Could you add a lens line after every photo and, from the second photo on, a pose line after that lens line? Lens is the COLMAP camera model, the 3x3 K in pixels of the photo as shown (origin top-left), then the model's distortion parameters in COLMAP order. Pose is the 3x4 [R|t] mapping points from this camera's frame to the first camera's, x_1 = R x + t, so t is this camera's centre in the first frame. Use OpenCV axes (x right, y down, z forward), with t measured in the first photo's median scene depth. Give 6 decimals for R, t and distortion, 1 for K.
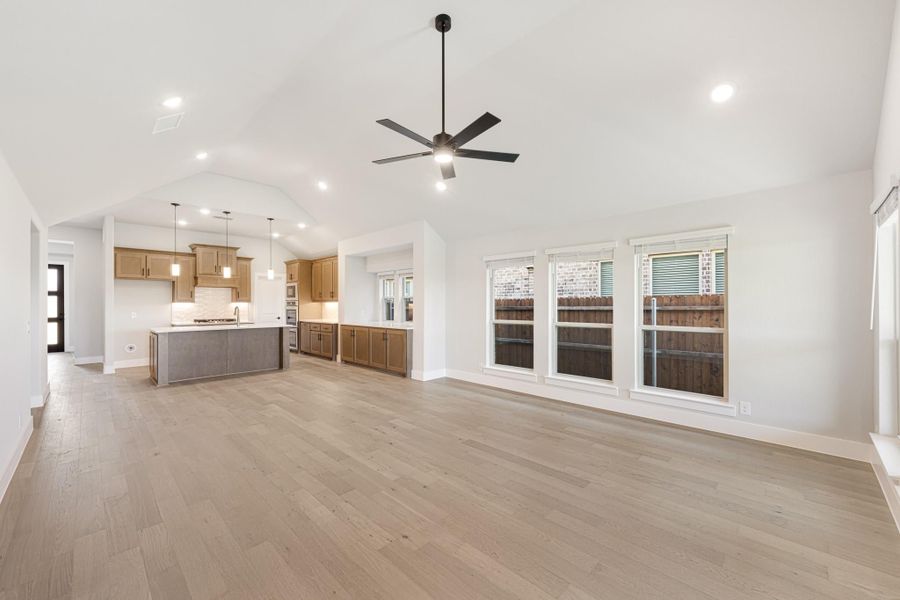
lens RADIAL K [[358.2, 0, 449.9], [0, 358.2, 302.9], [0, 0, 1]] dist [0.001451, 0.000049]
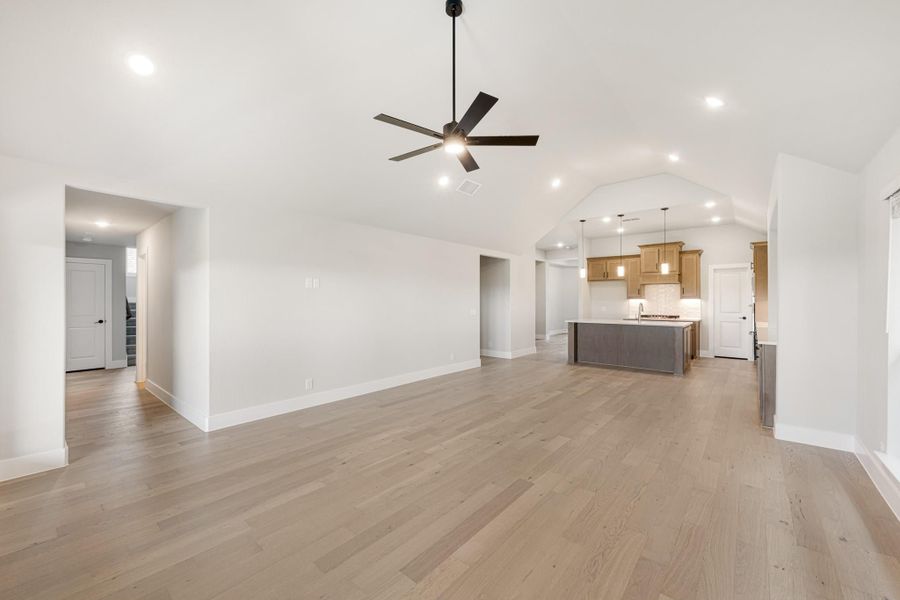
lens RADIAL K [[358.2, 0, 449.9], [0, 358.2, 302.9], [0, 0, 1]] dist [0.001451, 0.000049]
pose [[0.079543, 0.011214, -0.996768, 0.335555], [0.001304, 0.999935, 0.011354, -0.002516], [0.996831, -0.002203, 0.079523, 0.328219]]
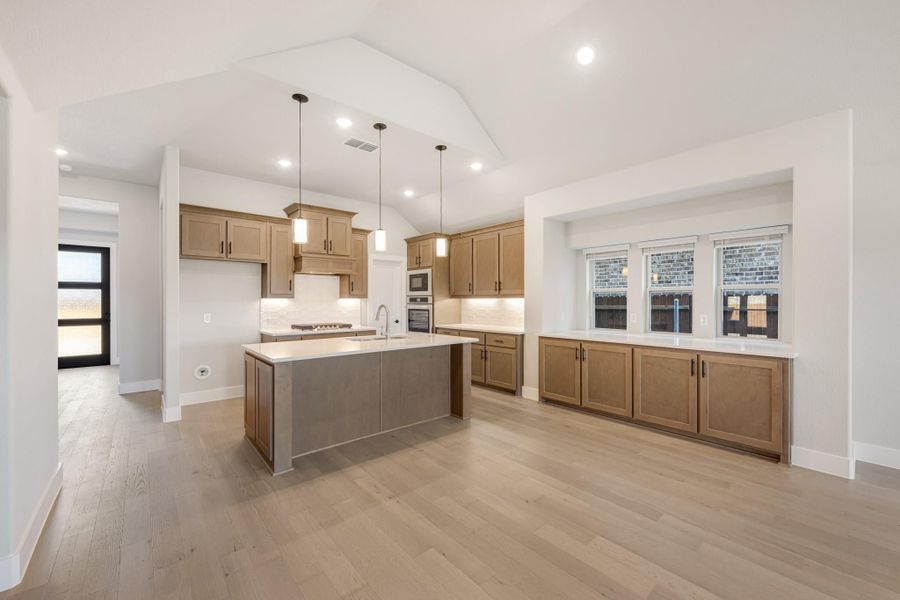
lens RADIAL K [[358.2, 0, 449.9], [0, 358.2, 302.9], [0, 0, 1]] dist [0.001451, 0.000049]
pose [[0.996692, 0.002952, -0.081220, -0.389114], [-0.002416, 0.999975, 0.006700, 0.002361], [0.081238, -0.006481, 0.996674, 0.392741]]
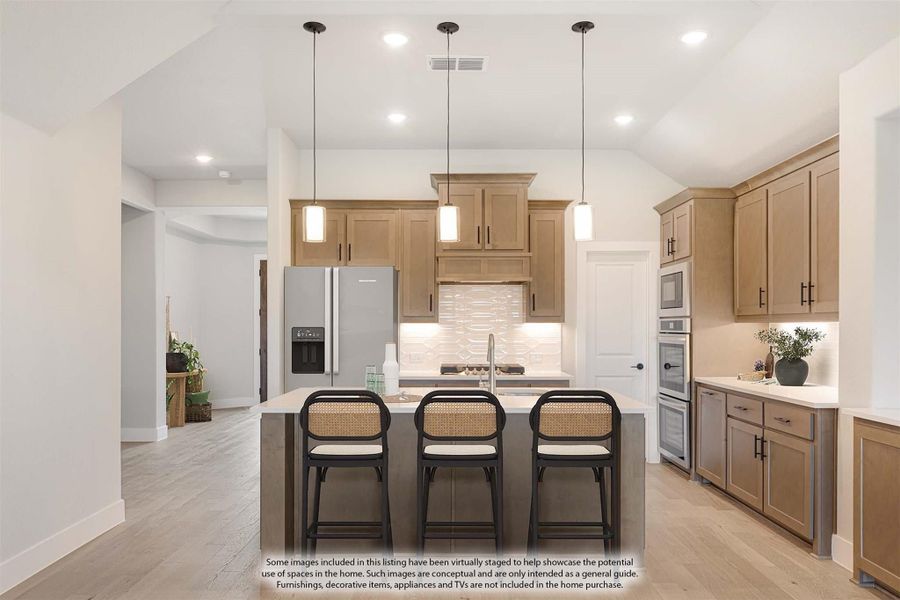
lens RADIAL K [[646.7, 0, 456.9], [0, 646.7, 326.9], [0, 0, 1]] dist [0.019654, 0.000989]
pose [[0.709698, 0.003504, -0.704498, -0.183579], [-0.002442, 0.999994, 0.002514, 0.001528], [0.704502, -0.000064, 0.709702, 0.498042]]
